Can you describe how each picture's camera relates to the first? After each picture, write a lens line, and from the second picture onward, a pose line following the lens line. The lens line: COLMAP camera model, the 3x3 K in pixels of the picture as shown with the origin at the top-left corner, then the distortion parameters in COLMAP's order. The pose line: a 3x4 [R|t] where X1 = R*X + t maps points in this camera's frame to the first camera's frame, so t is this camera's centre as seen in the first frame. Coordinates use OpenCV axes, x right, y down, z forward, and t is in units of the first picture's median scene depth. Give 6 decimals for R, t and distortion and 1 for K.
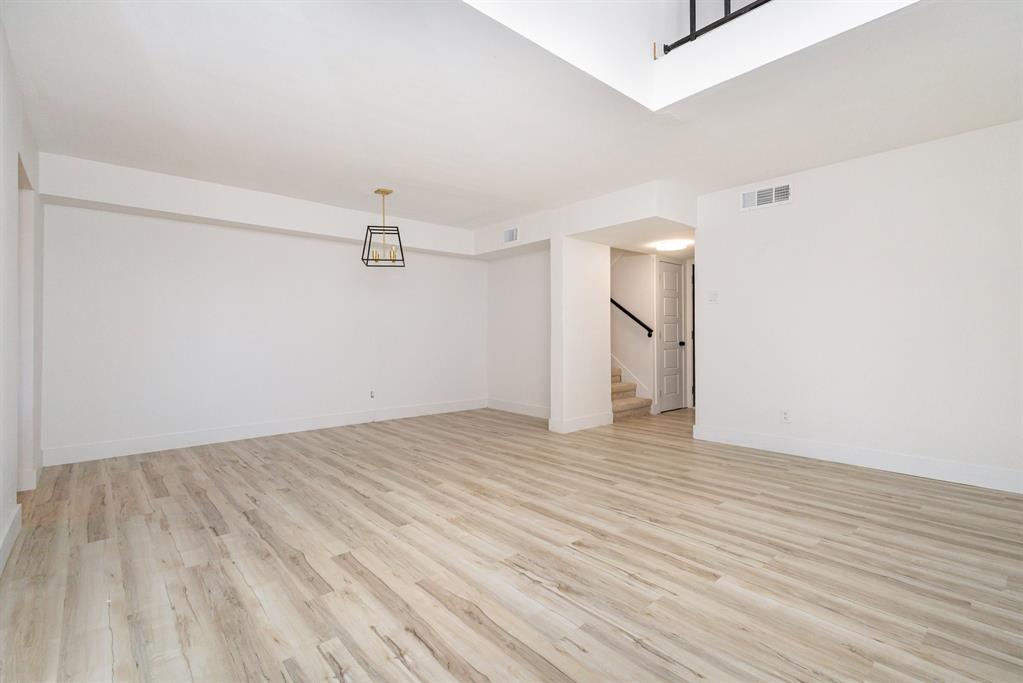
lens RADIAL K [[469.6, 0, 507.2], [0, 469.6, 339.5], [0, 0, 1]] dist [0.009896, -0.003050]
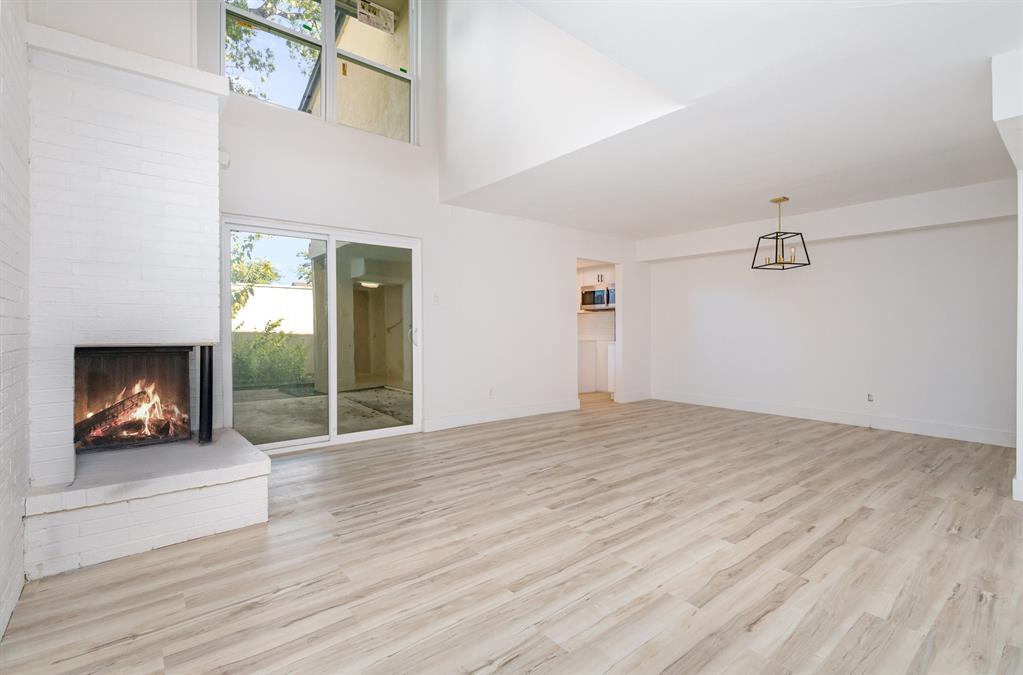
lens RADIAL K [[469.6, 0, 513.4], [0, 469.6, 332.0], [0, 0, 1]] dist [0.009896, -0.003050]
pose [[-0.036936, 0.006546, -0.999296, 1.435330], [-0.009316, 0.999933, 0.006895, -0.019331], [0.999274, 0.009564, -0.036873, 0.733156]]
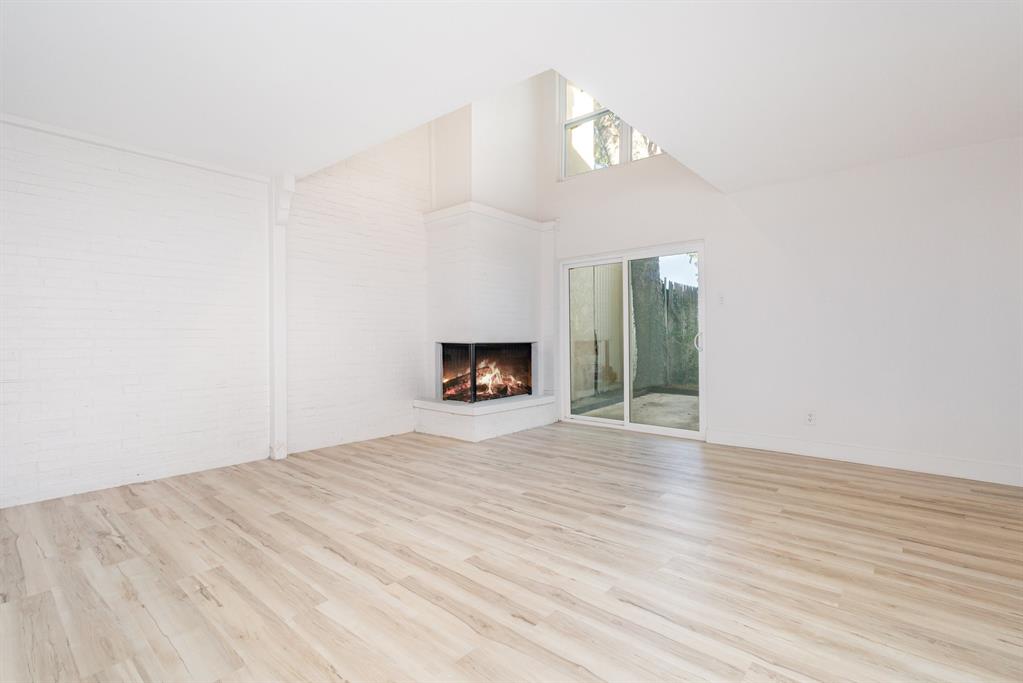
lens RADIAL K [[469.6, 0, 508.6], [0, 469.6, 337.7], [0, 0, 1]] dist [0.009896, -0.003050]
pose [[-0.990781, 0.006396, -0.135321, 0.550472], [0.004713, 0.999908, 0.012753, -0.023738], [0.135391, 0.011997, -0.990720, 1.977739]]
